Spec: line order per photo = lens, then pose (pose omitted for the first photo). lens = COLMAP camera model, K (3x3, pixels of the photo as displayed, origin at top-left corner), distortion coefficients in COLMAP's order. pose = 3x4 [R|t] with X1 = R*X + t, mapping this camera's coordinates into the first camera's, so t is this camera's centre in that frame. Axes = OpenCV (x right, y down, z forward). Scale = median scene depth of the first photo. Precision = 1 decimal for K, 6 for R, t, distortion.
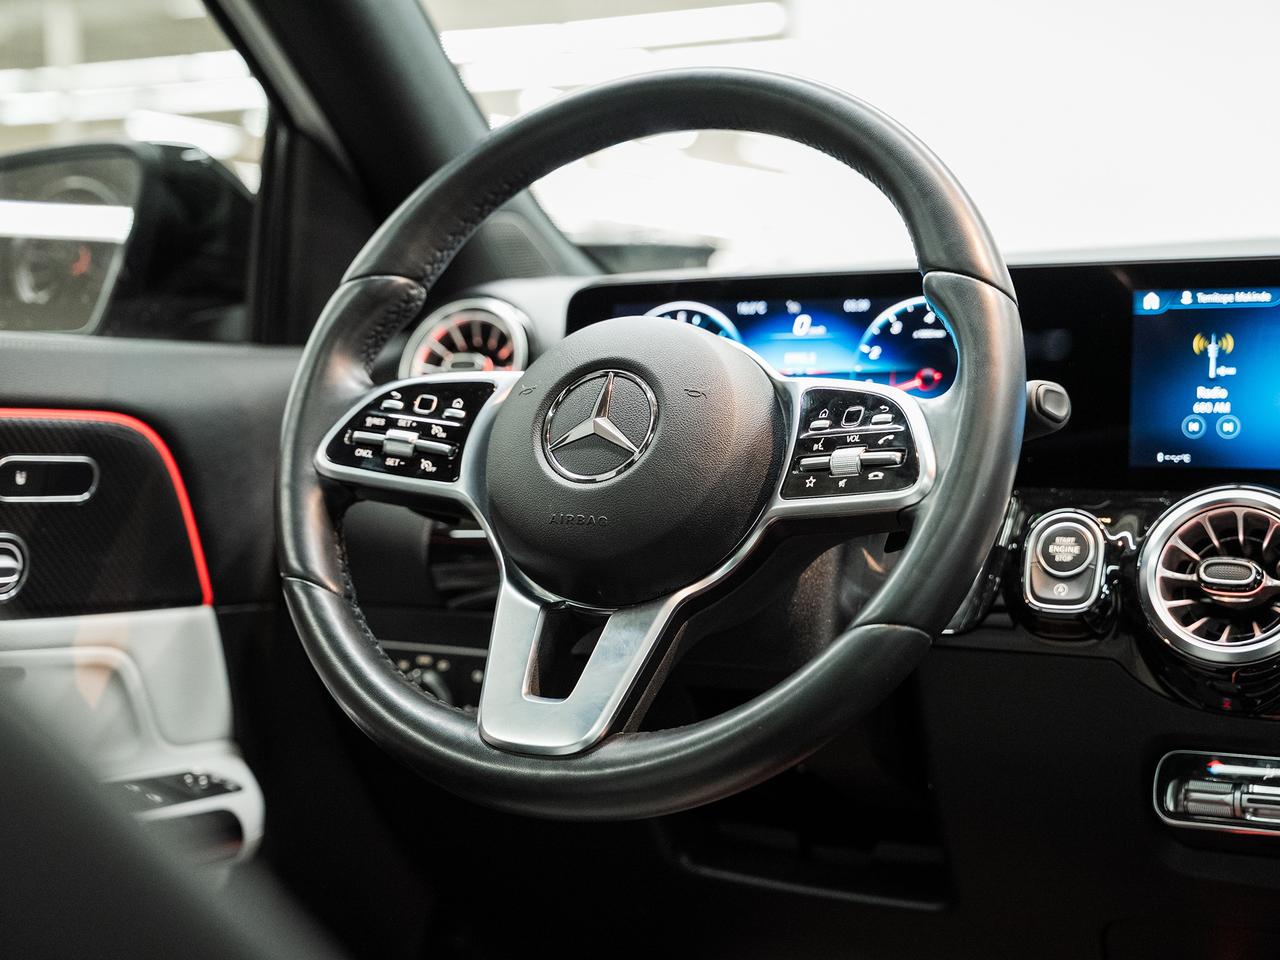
lens RADIAL K [[1892.9, 0, 640.0], [0, 1892.9, 480.0], [0, 0, 1]] dist [0.064560, -0.046363]
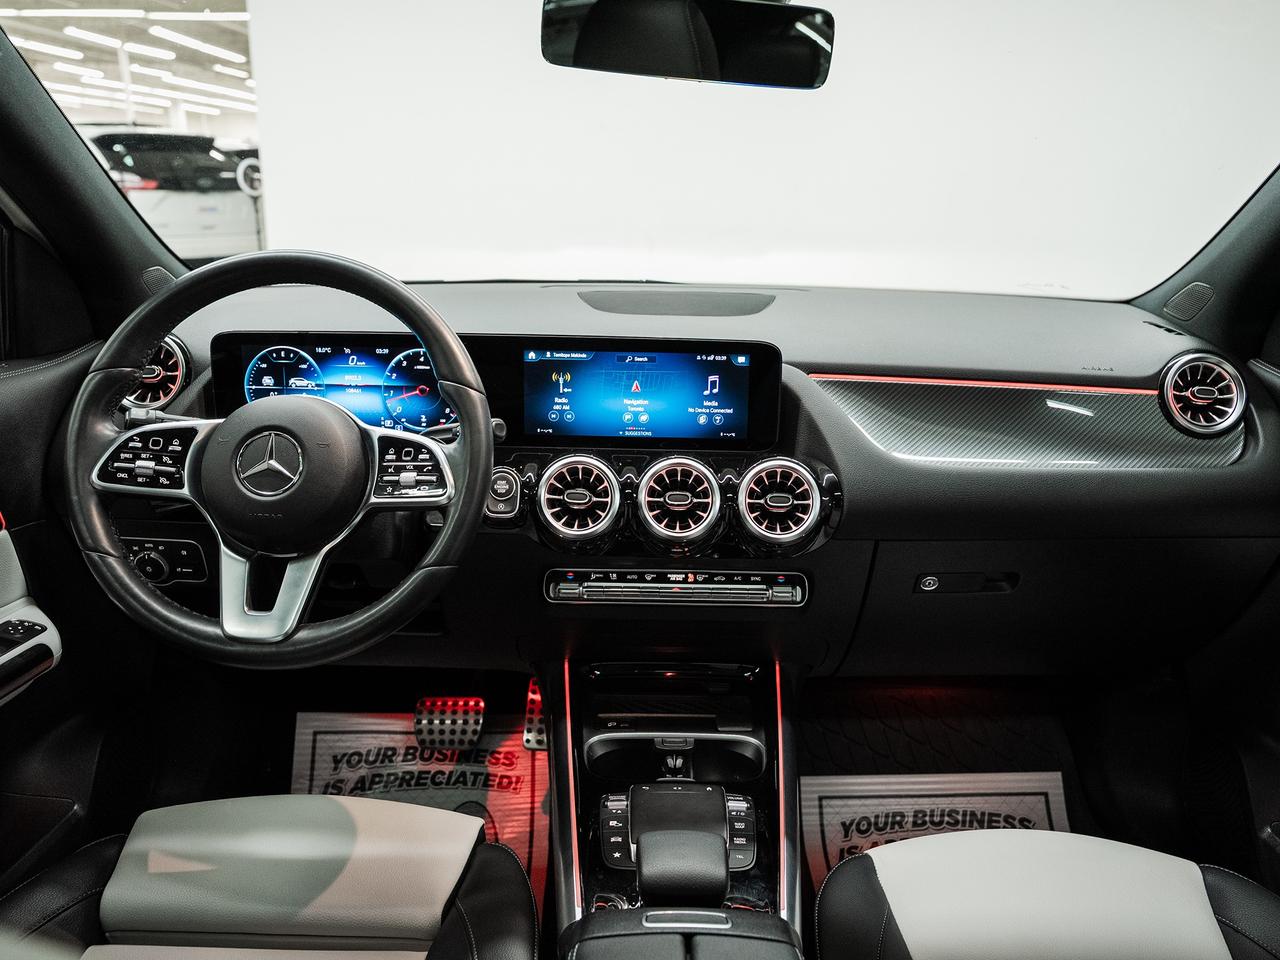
lens RADIAL K [[981.8, 0, 640.0], [0, 981.8, 480.0], [0, 0, 1]] dist [-0.017390, -0.005649]
pose [[0.899824, -0.106169, 0.423137, -0.097561], [0.004583, 0.972182, 0.234182, -0.224286], [-0.436229, -0.208783, 0.875279, -0.016902]]
